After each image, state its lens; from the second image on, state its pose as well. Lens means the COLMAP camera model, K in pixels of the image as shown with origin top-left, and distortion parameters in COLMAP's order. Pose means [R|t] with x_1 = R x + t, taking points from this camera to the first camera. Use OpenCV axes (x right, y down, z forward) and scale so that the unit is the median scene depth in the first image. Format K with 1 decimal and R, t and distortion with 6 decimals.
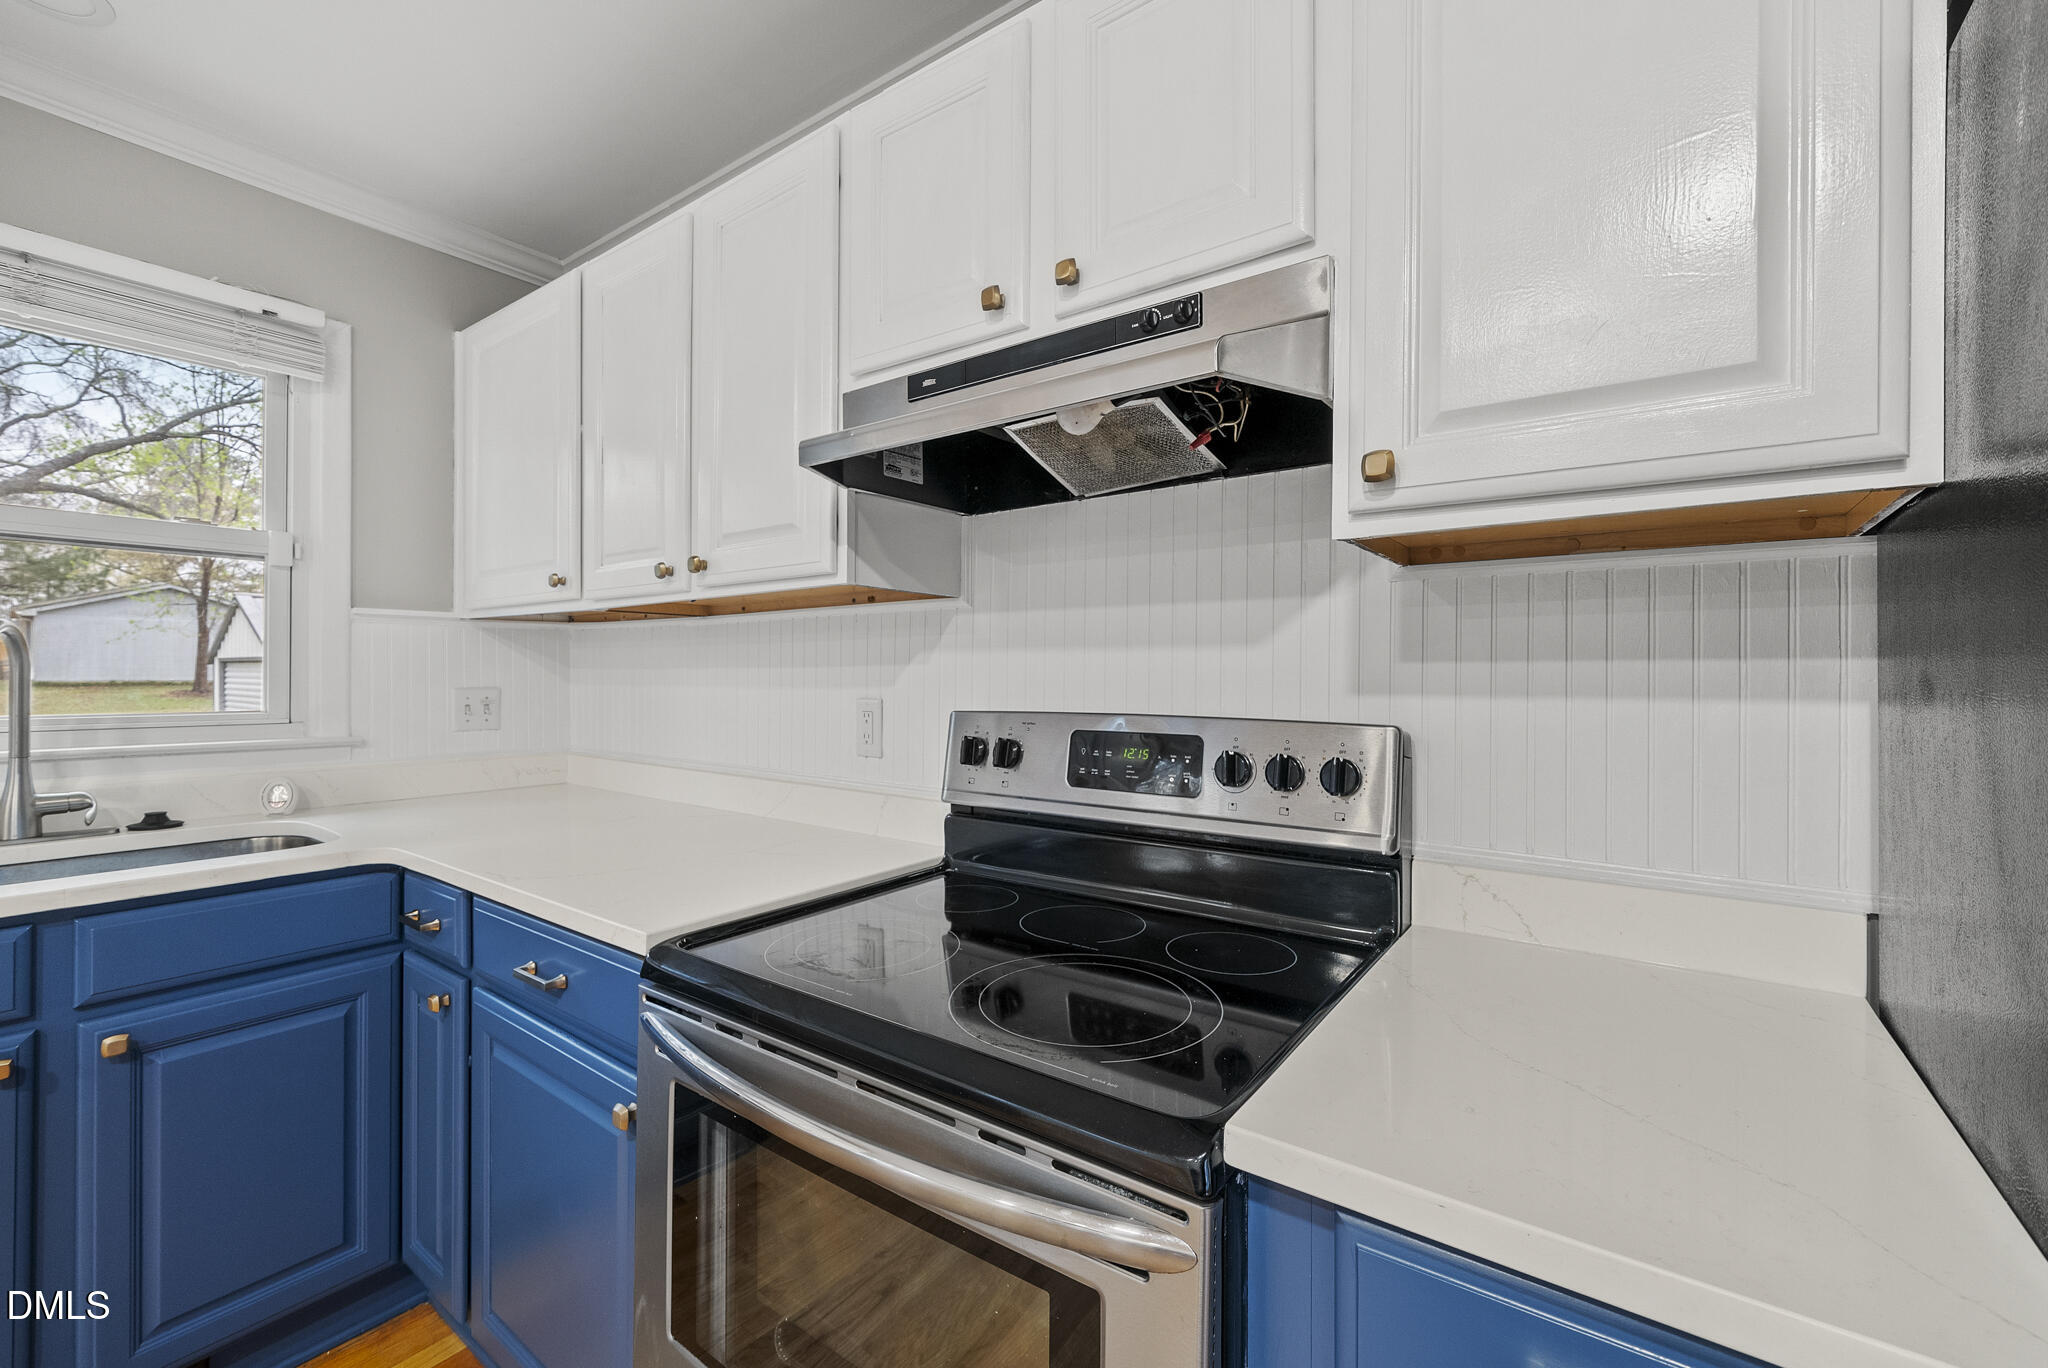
lens RADIAL K [[853.9, 0, 1023.2], [0, 853.9, 663.5], [0, 0, 1]] dist [0.000809, 0.000443]
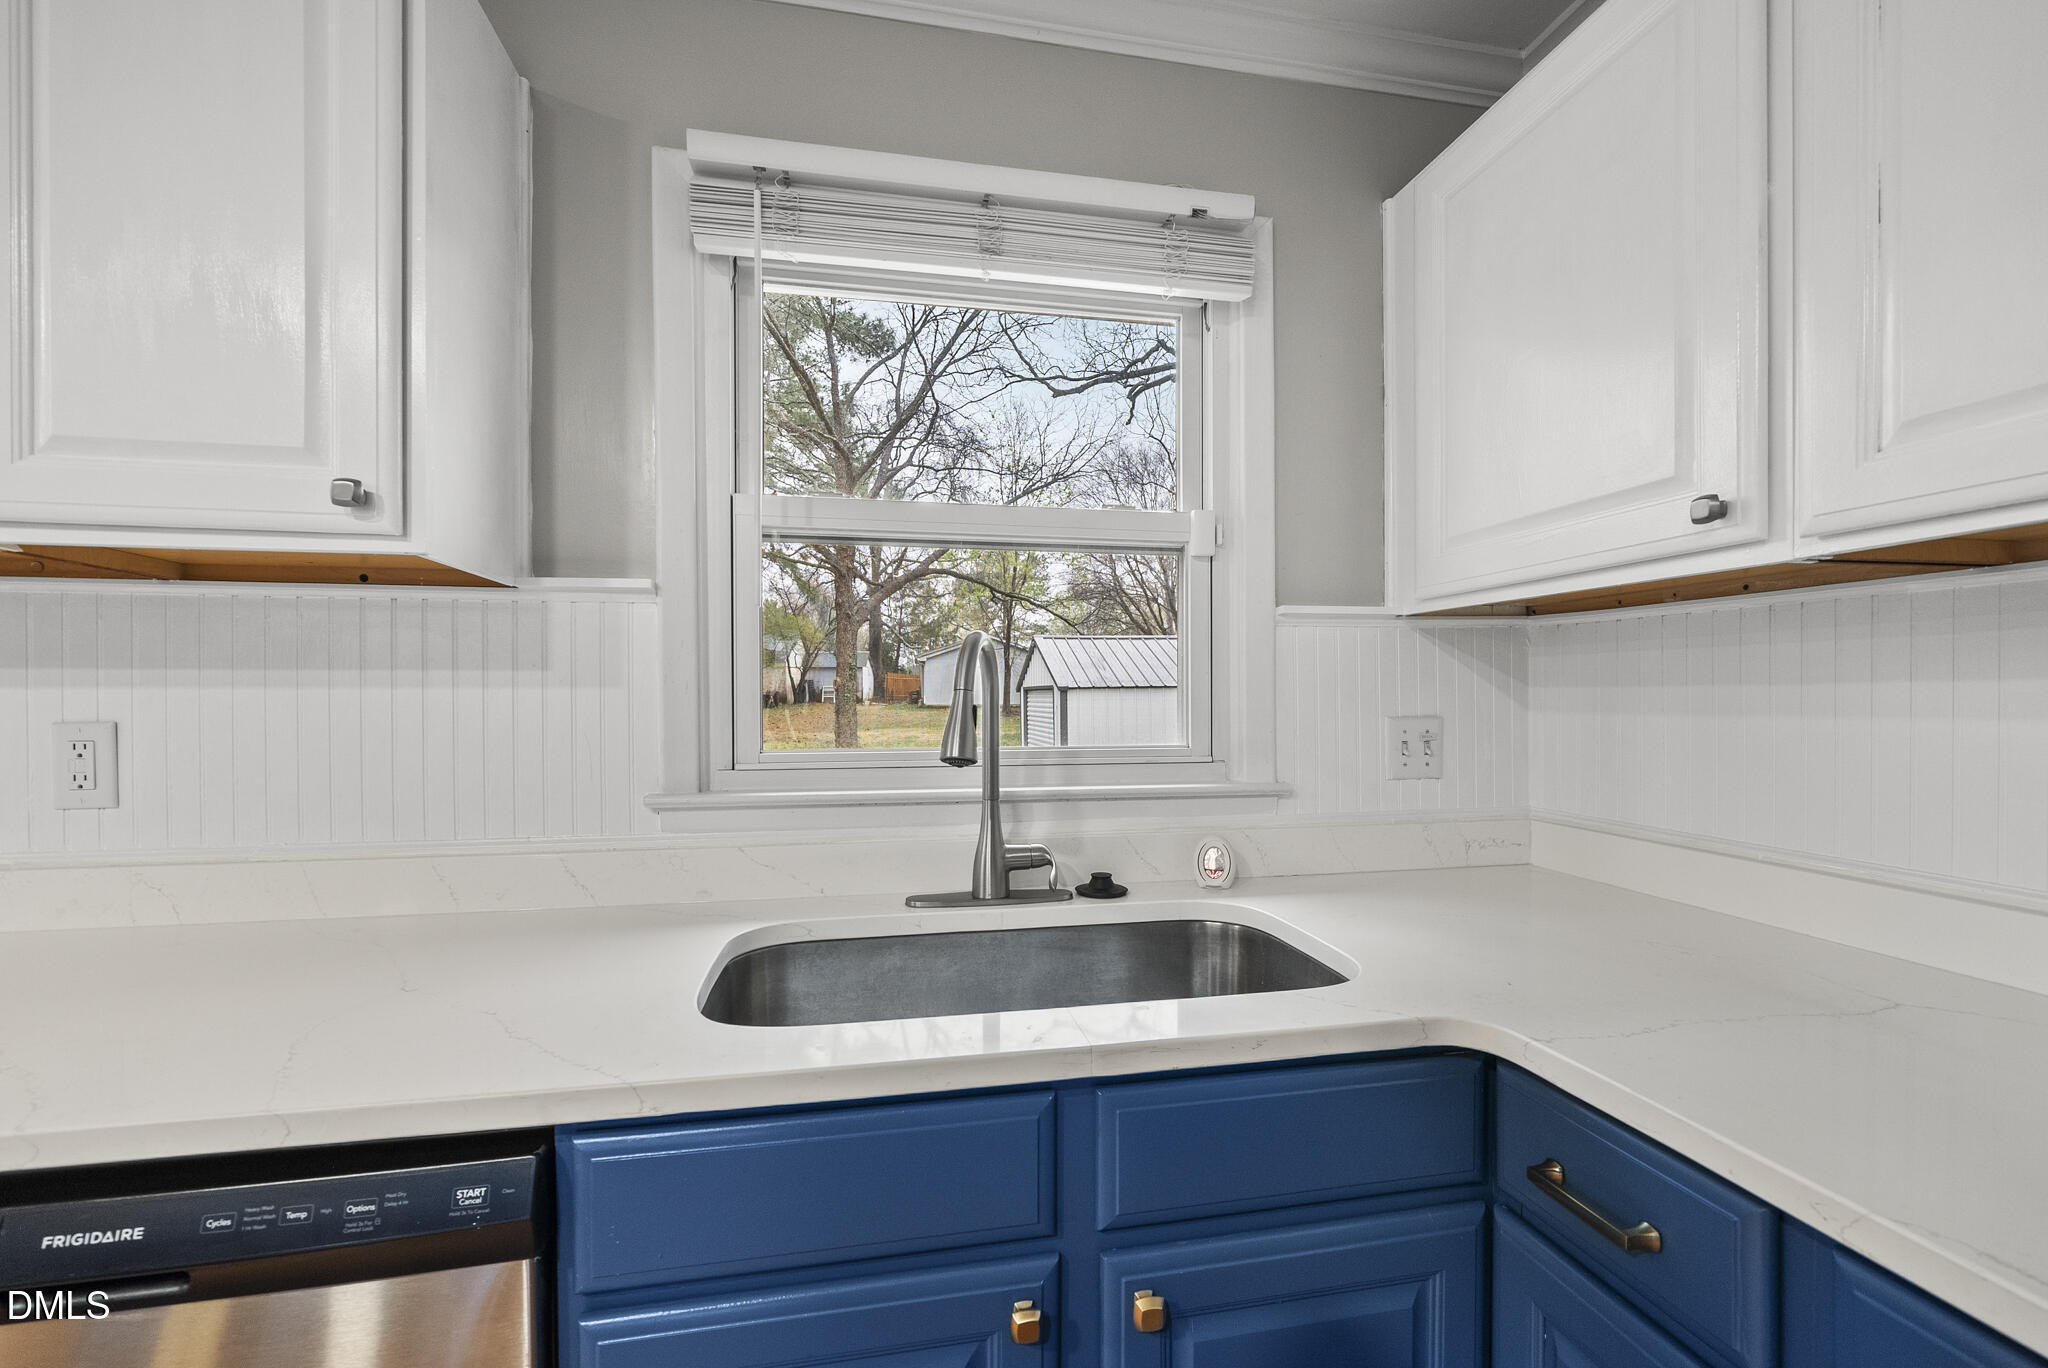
lens RADIAL K [[865.5, 0, 1024.0], [0, 865.5, 684.0], [0, 0, 1]] dist [-0.001040, -0.000166]
pose [[0.736049, -0.015128, -0.676760, -0.530702], [0.012175, 0.999884, -0.009109, 0.006647], [0.676819, -0.001534, 0.736148, 0.369578]]
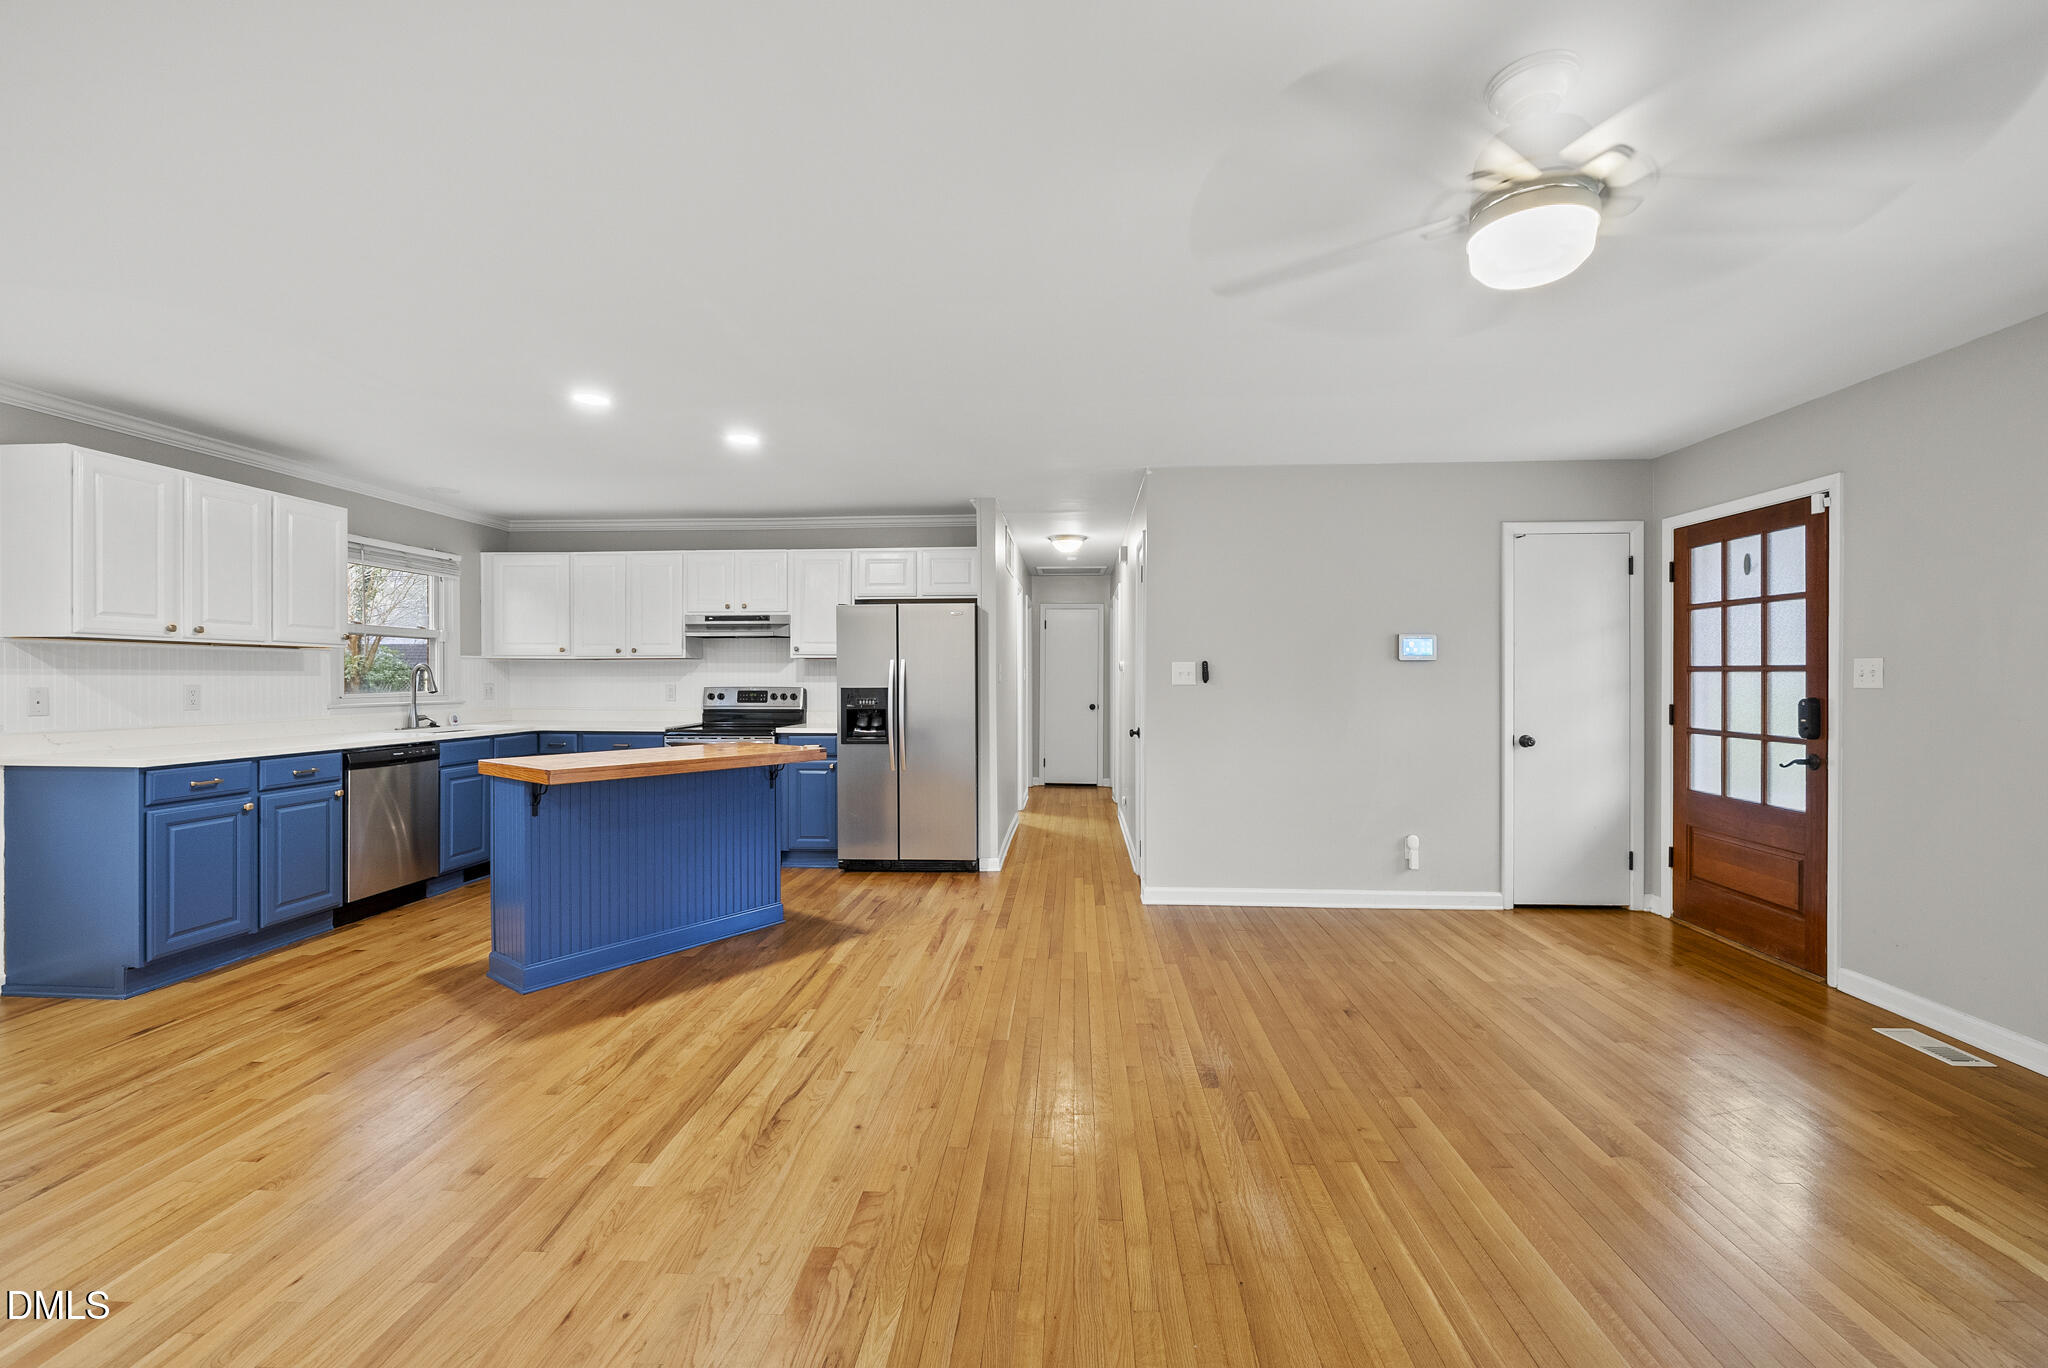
lens RADIAL K [[808.6, 0, 1024.0], [0, 808.6, 684.0], [0, 0, 1]] dist [0.000262, -0.000004]
pose [[0.842965, -0.006780, 0.537926, -0.774349], [-0.005792, 0.999748, 0.021677, -0.046691], [-0.537937, -0.021389, 0.842714, -2.746354]]
